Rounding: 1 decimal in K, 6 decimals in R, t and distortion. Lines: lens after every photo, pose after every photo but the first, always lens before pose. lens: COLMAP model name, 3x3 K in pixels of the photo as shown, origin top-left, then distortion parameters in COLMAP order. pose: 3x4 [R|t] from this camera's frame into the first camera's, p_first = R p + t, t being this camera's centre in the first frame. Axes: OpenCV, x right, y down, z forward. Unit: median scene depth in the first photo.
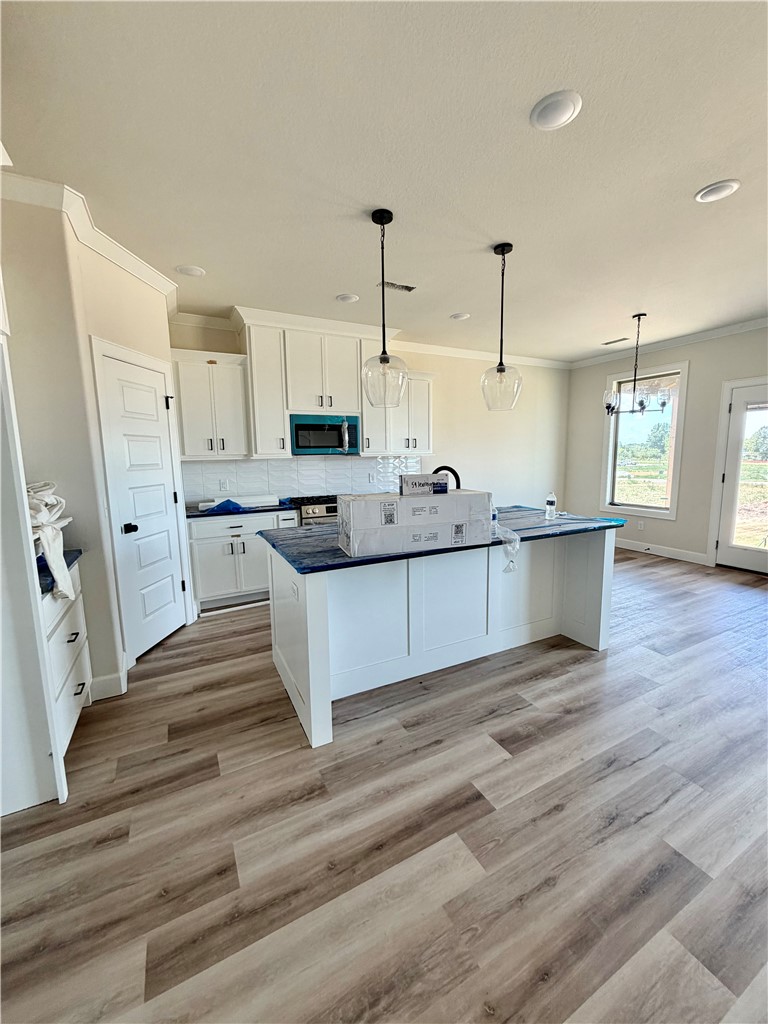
lens RADIAL K [[411.5, 0, 388.5], [0, 411.5, 508.4], [0, 0, 1]] dist [0.000698, 0.000154]
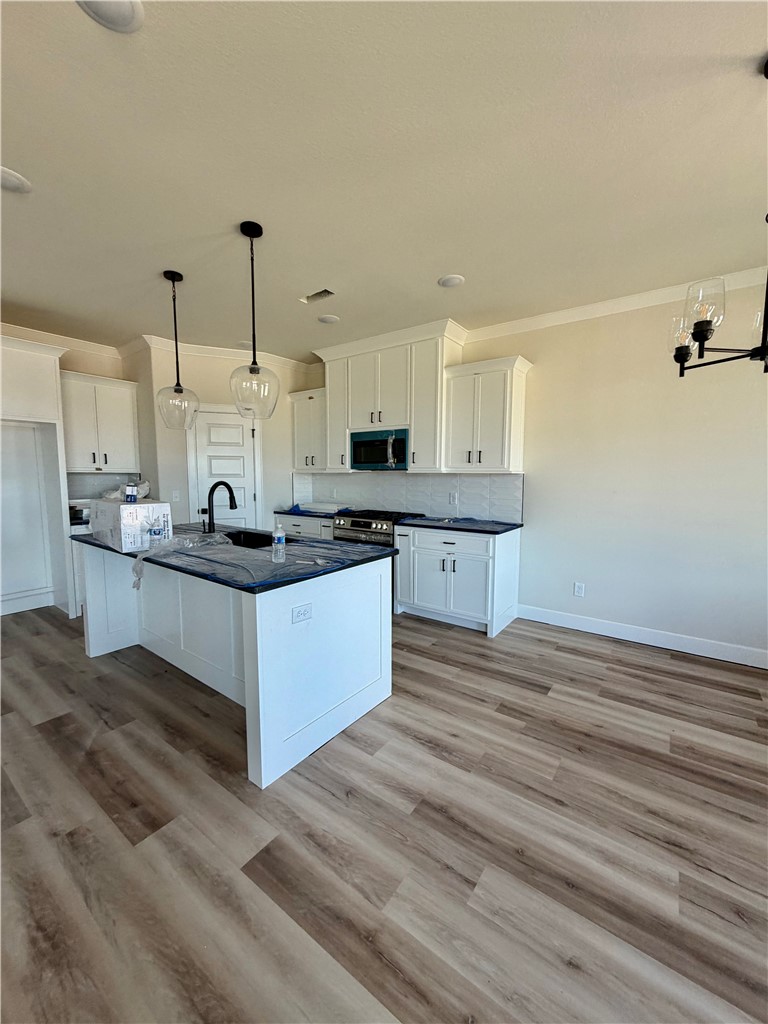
lens RADIAL K [[411.5, 0, 382.6], [0, 411.5, 509.9], [0, 0, 1]] dist [0.000698, 0.000154]
pose [[0.433027, 0.099903, -0.895828, 0.992578], [-0.128288, 0.990553, 0.048454, -0.110450], [0.892205, 0.093942, 0.441752, 0.756008]]
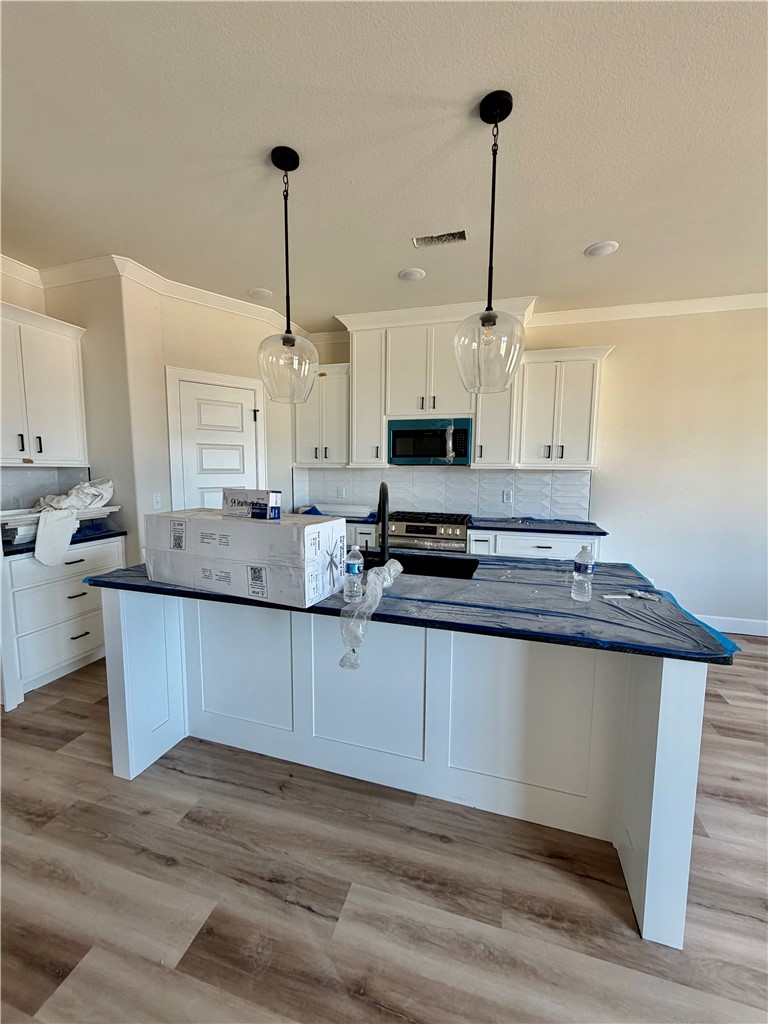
lens RADIAL K [[411.5, 0, 382.5], [0, 411.5, 508.4], [0, 0, 1]] dist [0.000698, 0.000154]
pose [[0.715293, 0.091368, -0.692826, 0.501158], [-0.111125, 0.993673, 0.016314, -0.058072], [0.689932, 0.065321, 0.720921, 0.424424]]
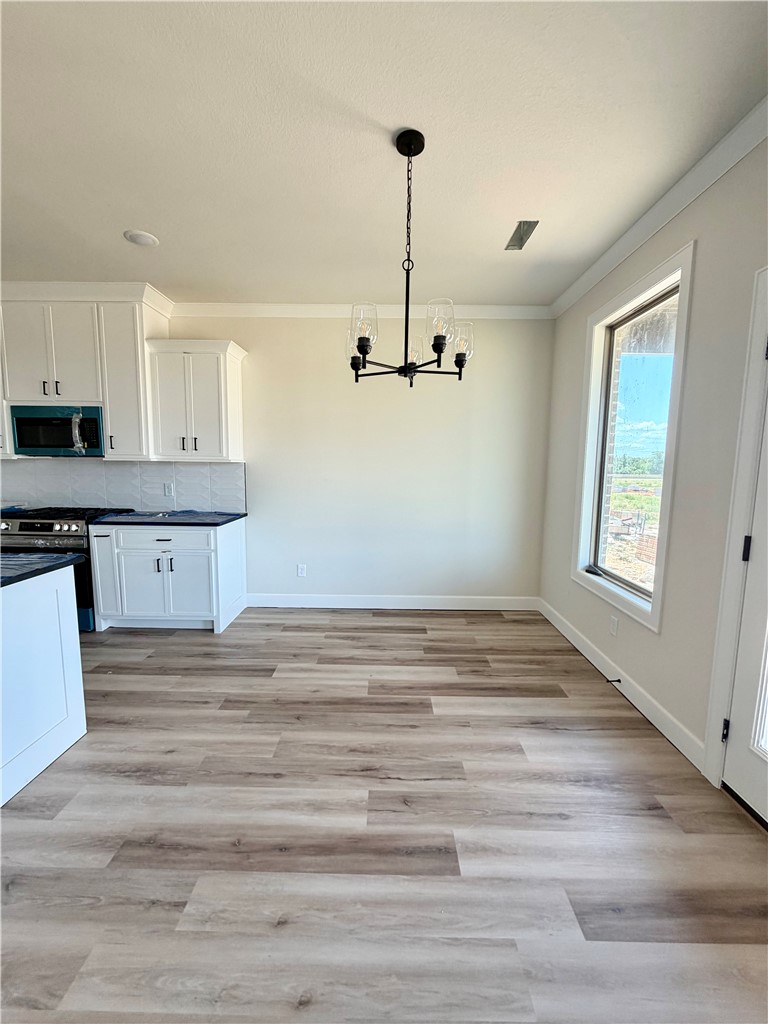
lens RADIAL K [[411.5, 0, 387.5], [0, 411.5, 509.6], [0, 0, 1]] dist [0.000698, 0.000154]
pose [[0.877542, 0.082799, -0.472296, 1.019346], [-0.090645, 0.995864, 0.006167, -0.118306], [0.470854, 0.037400, 0.881418, 0.791600]]
